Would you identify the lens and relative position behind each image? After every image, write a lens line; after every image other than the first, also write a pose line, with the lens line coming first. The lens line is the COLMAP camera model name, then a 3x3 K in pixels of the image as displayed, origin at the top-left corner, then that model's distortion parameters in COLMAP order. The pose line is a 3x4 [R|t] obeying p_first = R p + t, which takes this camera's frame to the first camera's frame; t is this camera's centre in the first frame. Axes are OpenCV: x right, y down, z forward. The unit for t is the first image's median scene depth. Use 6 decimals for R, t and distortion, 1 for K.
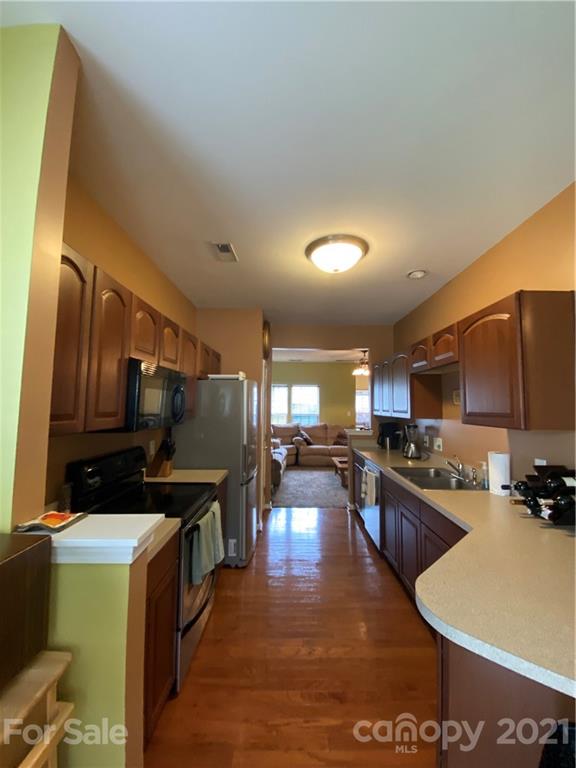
lens RADIAL K [[308.8, 0, 287.6], [0, 308.8, 381.7], [0, 0, 1]] dist [0.009703, -0.014255]
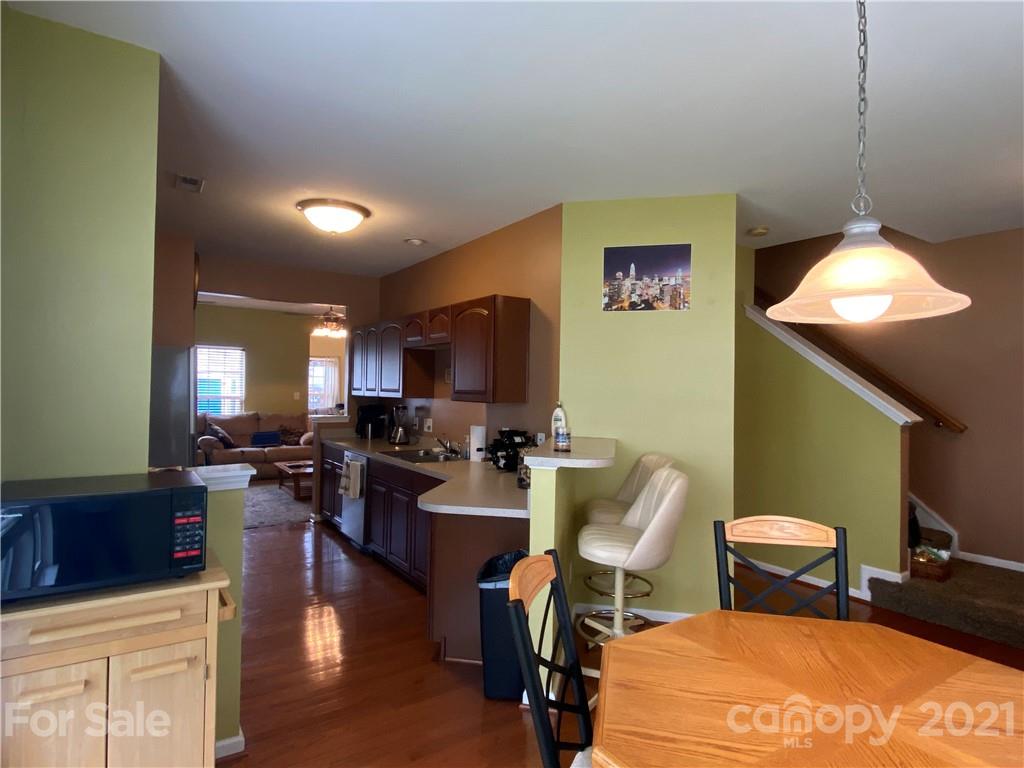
lens RADIAL K [[560.1, 0, 519.8], [0, 560.1, 377.8], [0, 0, 1]] dist [0.031302, -0.000193]
pose [[0.813772, 0.011493, 0.581070, -0.260004], [-0.050975, 0.997363, 0.051661, -0.038638], [-0.578944, -0.071660, 0.812212, -0.496182]]
